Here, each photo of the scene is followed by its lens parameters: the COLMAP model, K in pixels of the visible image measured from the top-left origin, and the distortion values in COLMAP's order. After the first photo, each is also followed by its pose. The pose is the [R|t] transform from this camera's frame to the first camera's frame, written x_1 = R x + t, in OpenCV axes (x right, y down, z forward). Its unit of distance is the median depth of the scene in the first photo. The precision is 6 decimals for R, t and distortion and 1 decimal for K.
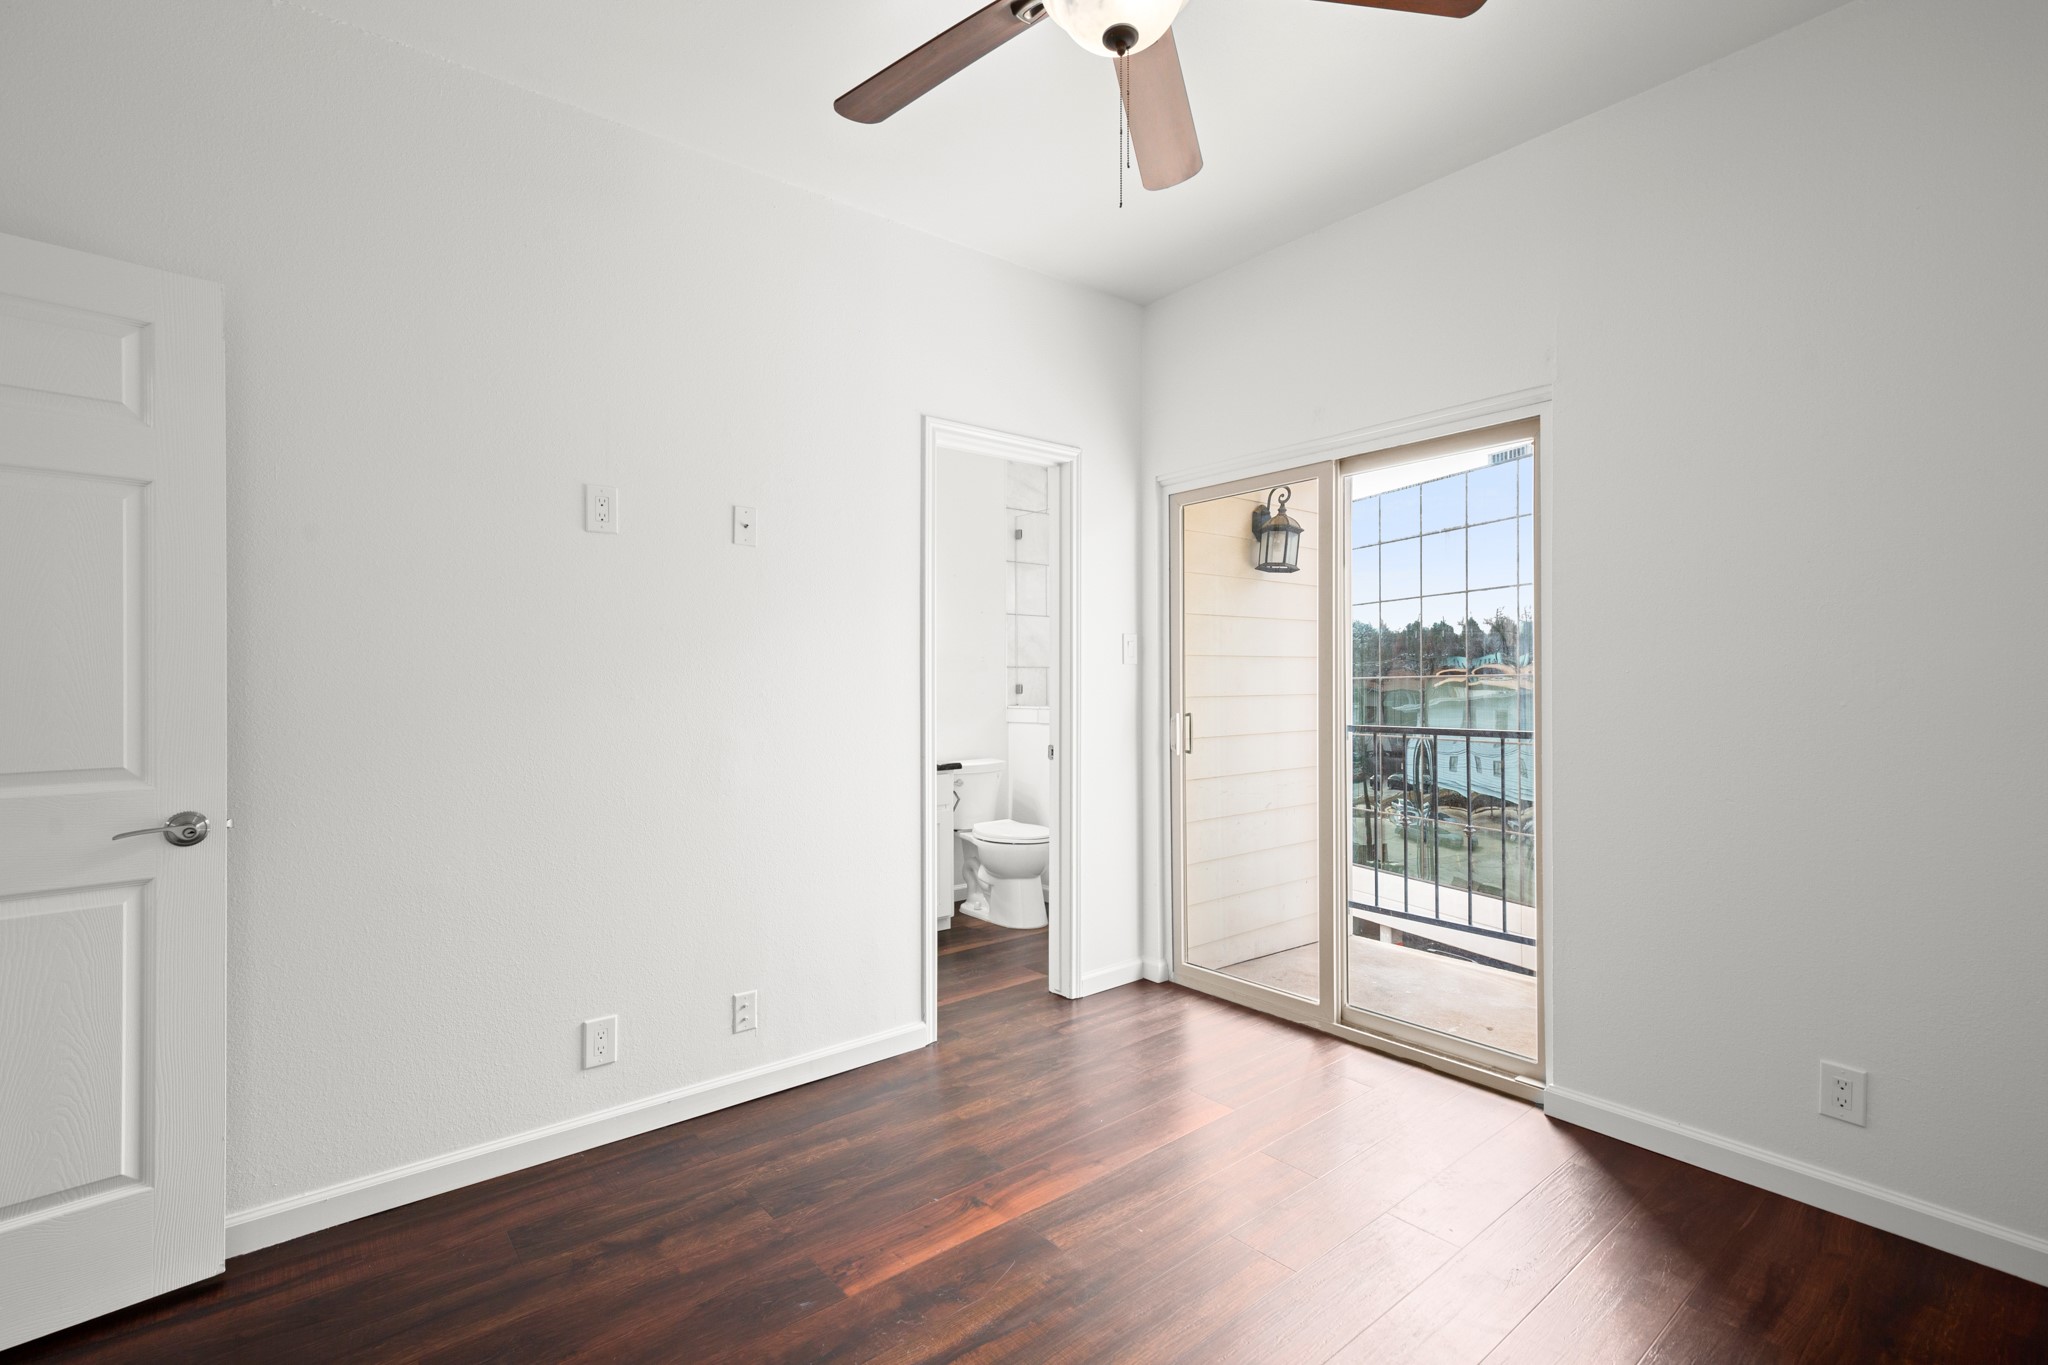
lens RADIAL K [[939.7, 0, 1028.8], [0, 939.7, 699.1], [0, 0, 1]] dist [0.016912, 0.000031]
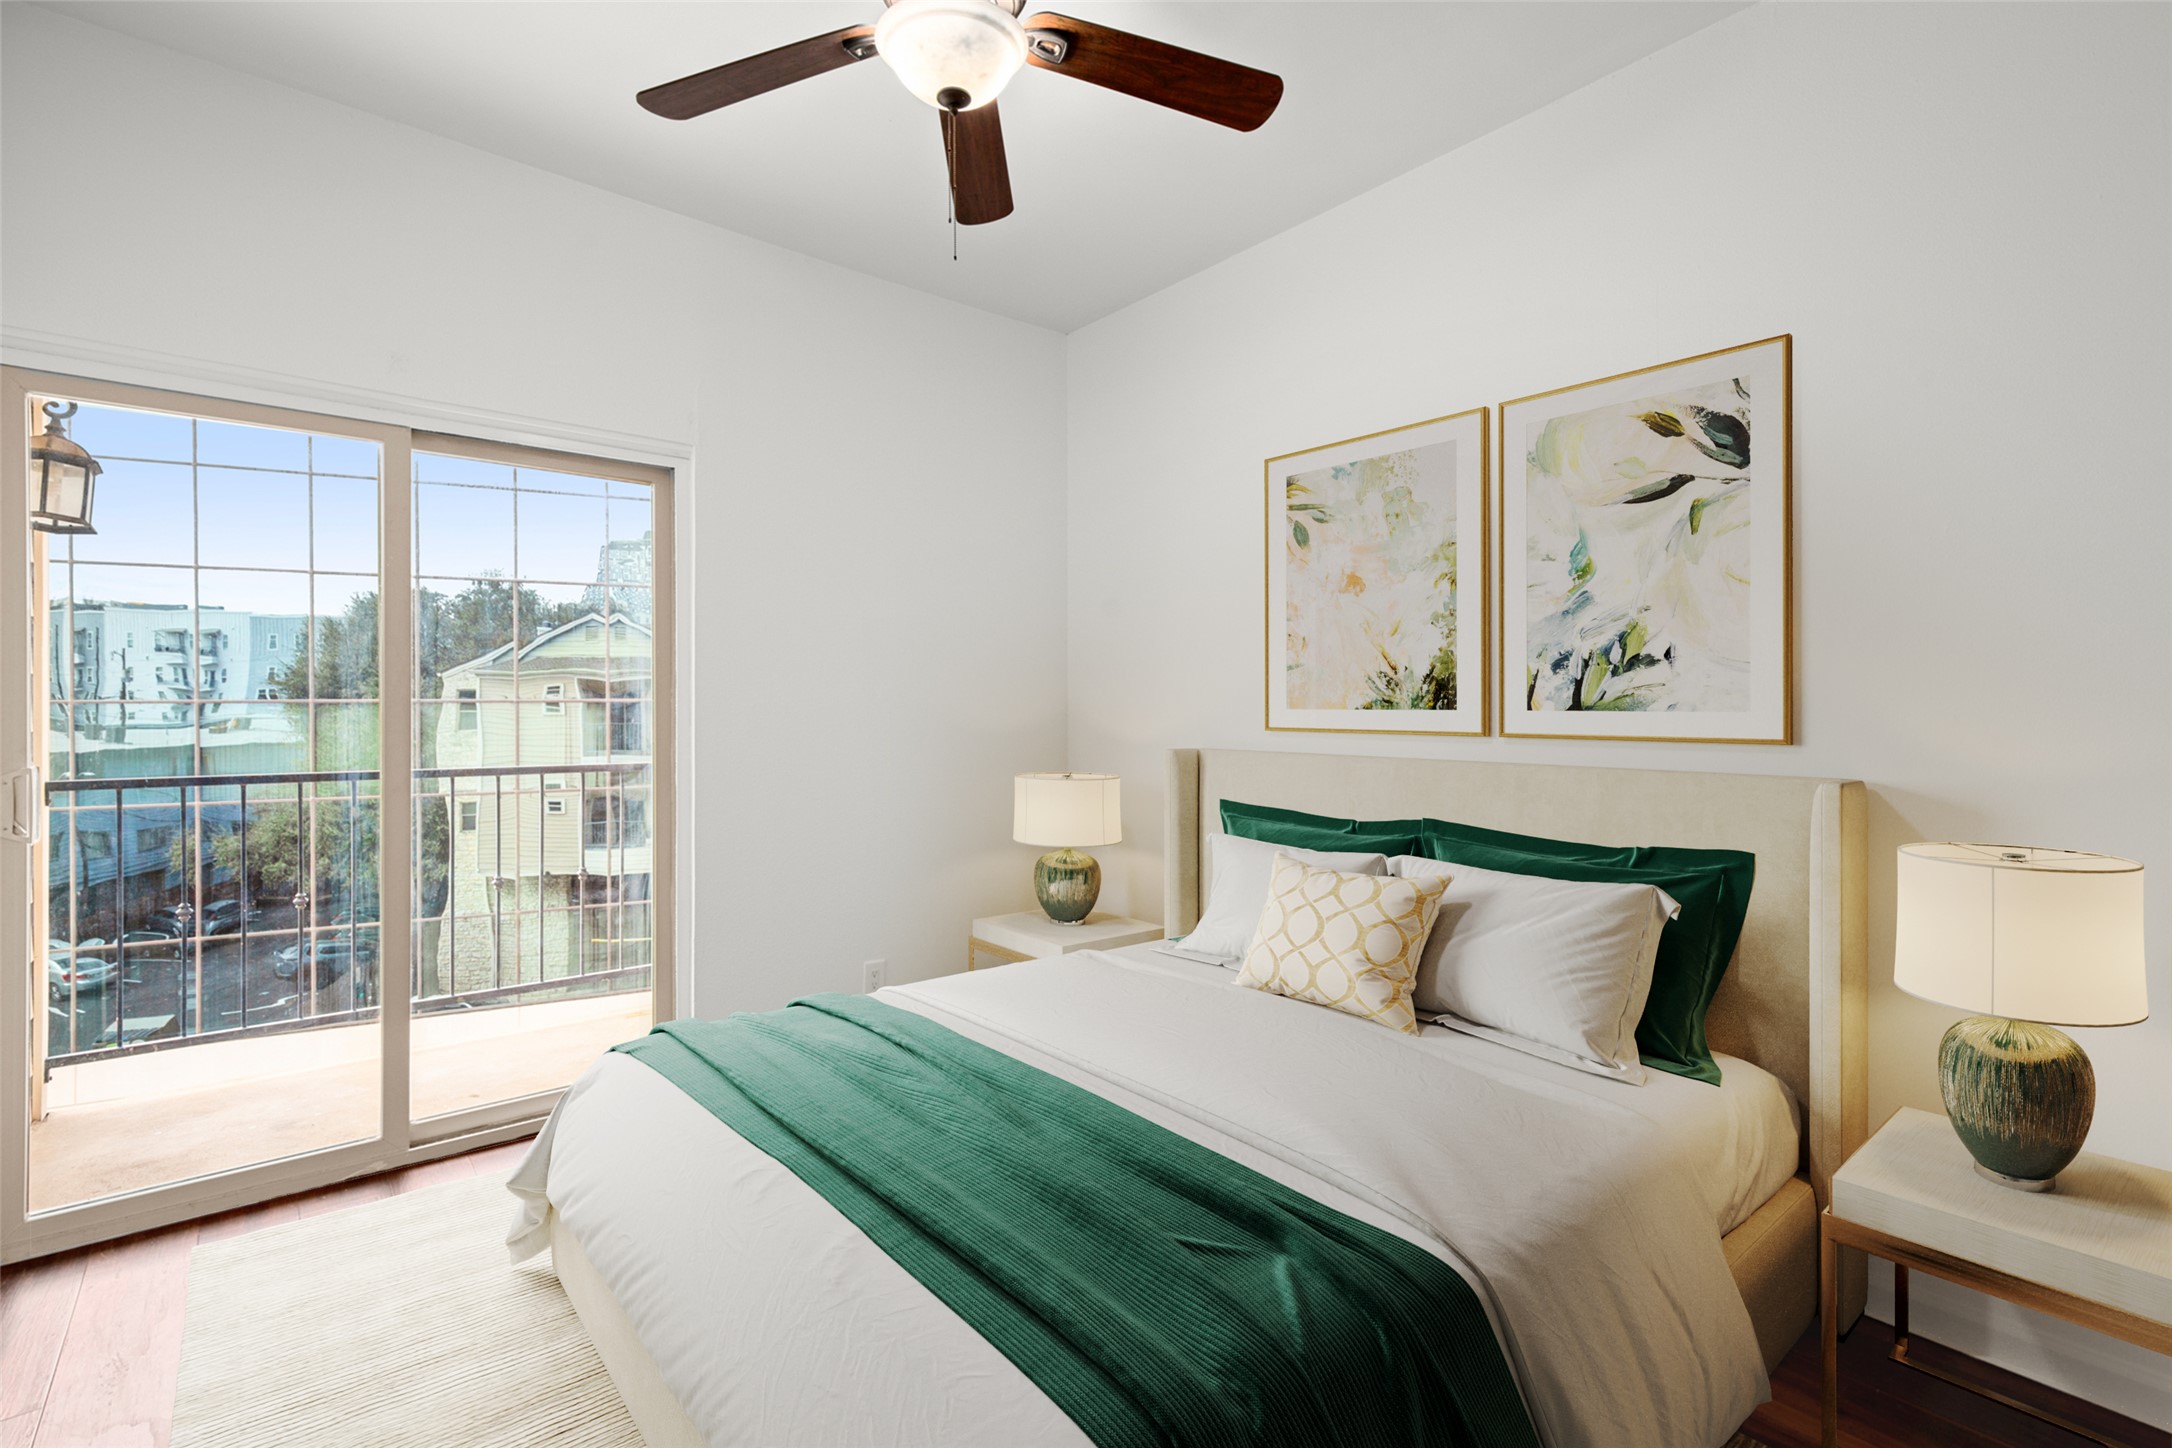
lens RADIAL K [[996.6, 0, 1091.1], [0, 996.6, 741.6], [0, 0, 1]] dist [0.016912, 0.000031]
pose [[-0.000242, -0.021233, 0.999775, -0.496473], [0.016841, 0.999633, 0.021234, -0.002084], [-0.999858, 0.016843, 0.000116, 0.423876]]
